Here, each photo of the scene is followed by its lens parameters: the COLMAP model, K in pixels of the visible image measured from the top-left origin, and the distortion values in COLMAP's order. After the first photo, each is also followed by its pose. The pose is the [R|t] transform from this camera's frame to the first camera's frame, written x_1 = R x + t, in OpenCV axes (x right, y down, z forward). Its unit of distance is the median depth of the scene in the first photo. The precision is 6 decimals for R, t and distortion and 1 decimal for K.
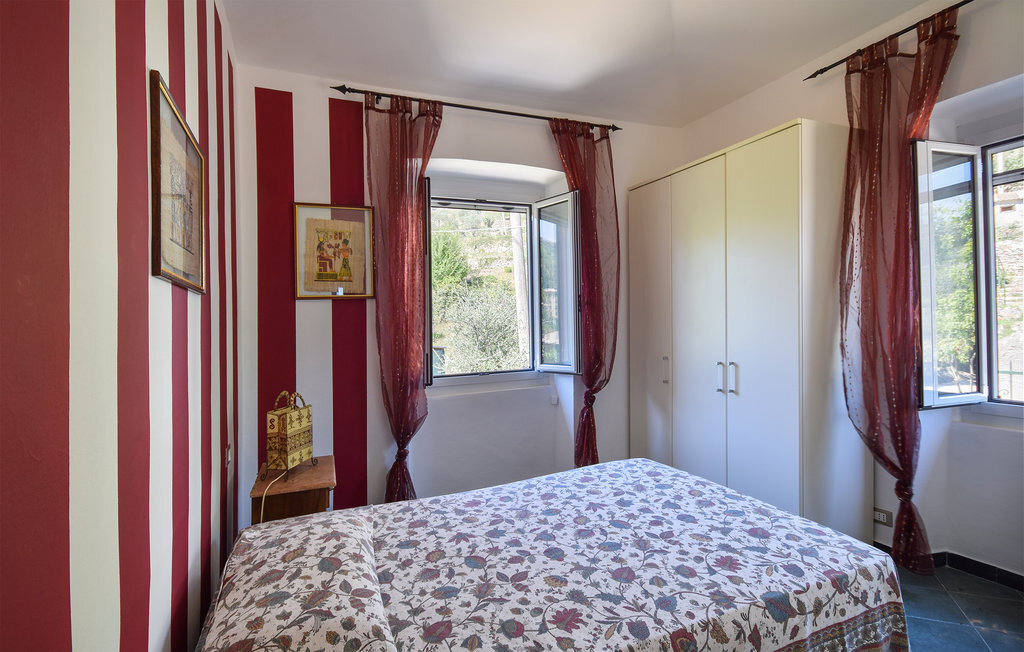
lens RADIAL K [[503.3, 0, 510.7], [0, 503.3, 306.7], [0, 0, 1]] dist [0.036660, 0.000197]
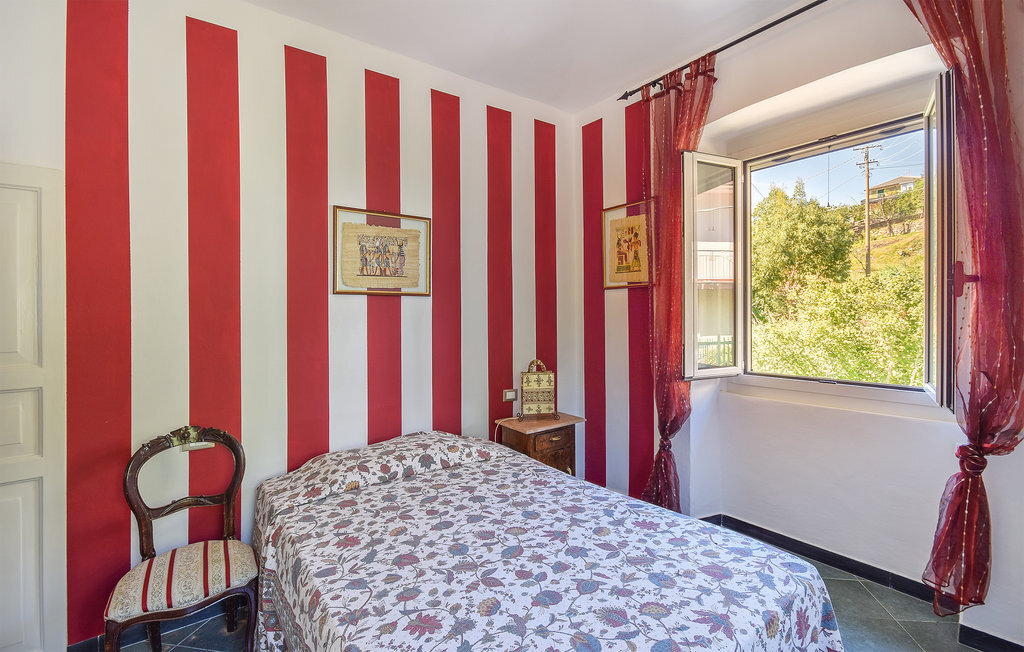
lens RADIAL K [[459.1, 0, 506.3], [0, 459.1, 317.9], [0, 0, 1]] dist [-0.011065, 0.000514]
pose [[0.219681, 0.033154, -0.975008, 0.745156], [0.031315, 0.998668, 0.041014, 0.000651], [0.975069, -0.039542, 0.218350, 0.652438]]
